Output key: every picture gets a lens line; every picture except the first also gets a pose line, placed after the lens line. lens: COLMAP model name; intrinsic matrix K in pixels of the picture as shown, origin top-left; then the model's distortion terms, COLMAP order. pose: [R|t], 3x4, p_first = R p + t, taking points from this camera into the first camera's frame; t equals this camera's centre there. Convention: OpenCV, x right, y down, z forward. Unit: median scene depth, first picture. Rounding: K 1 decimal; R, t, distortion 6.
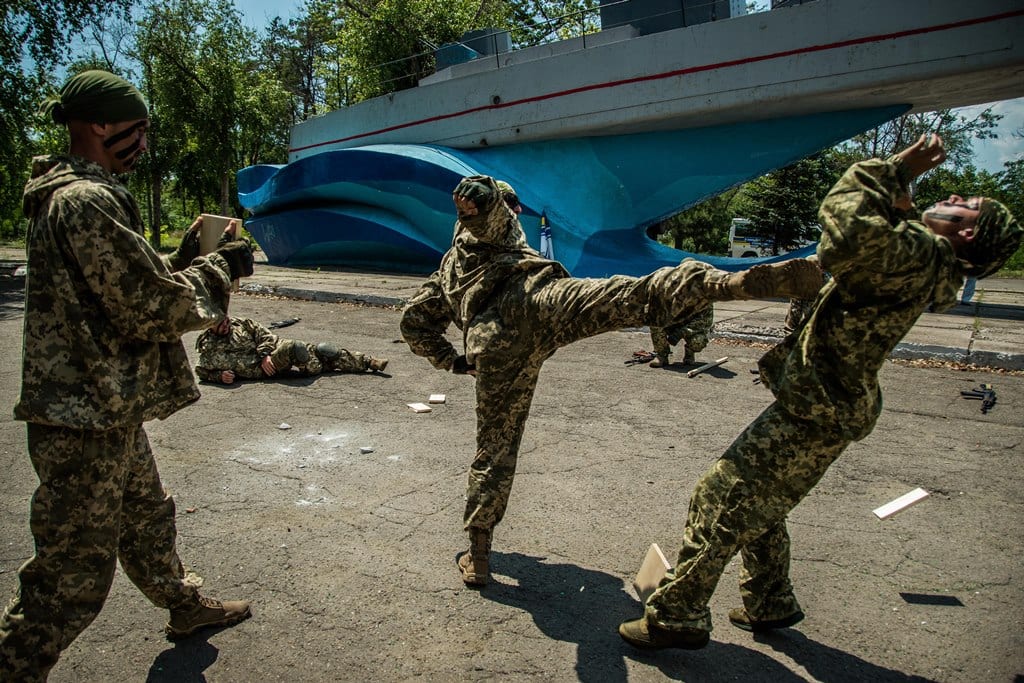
lens RADIAL K [[804.9, 0, 512.0], [0, 804.9, 341.5], [0, 0, 1]] dist [-0.162437, 0.125677]
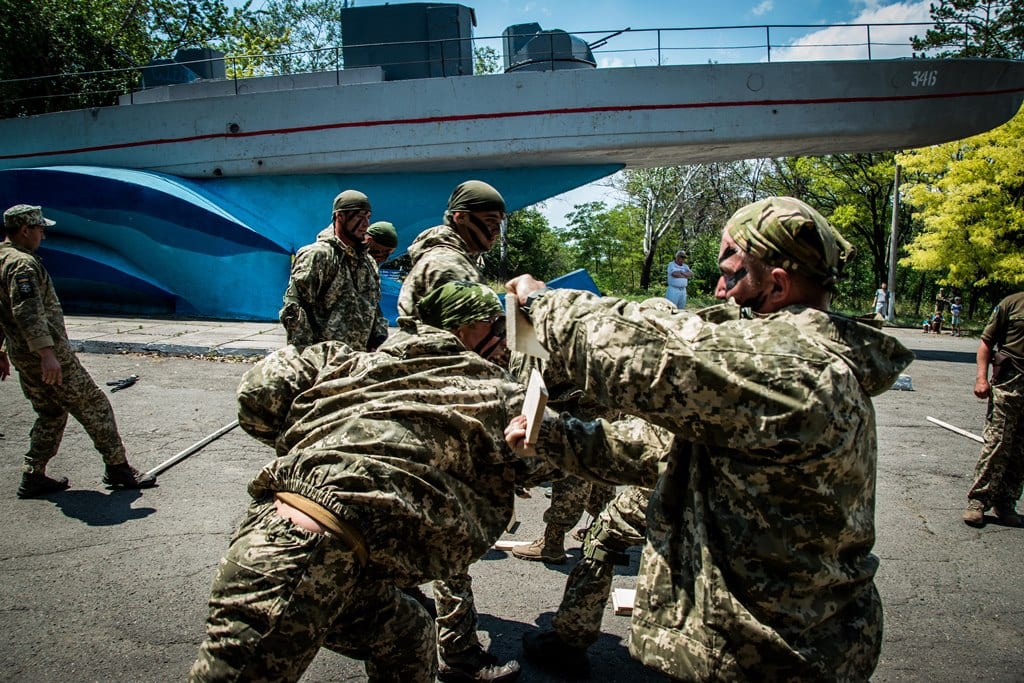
lens RADIAL K [[804.9, 0, 512.0], [0, 804.9, 341.5], [0, 0, 1]] dist [-0.162437, 0.125677]
pose [[0.848363, -0.034740, 0.528274, -0.230261], [0.052884, 0.998415, -0.019269, -0.017554], [-0.526768, 0.044284, 0.848855, 0.053323]]
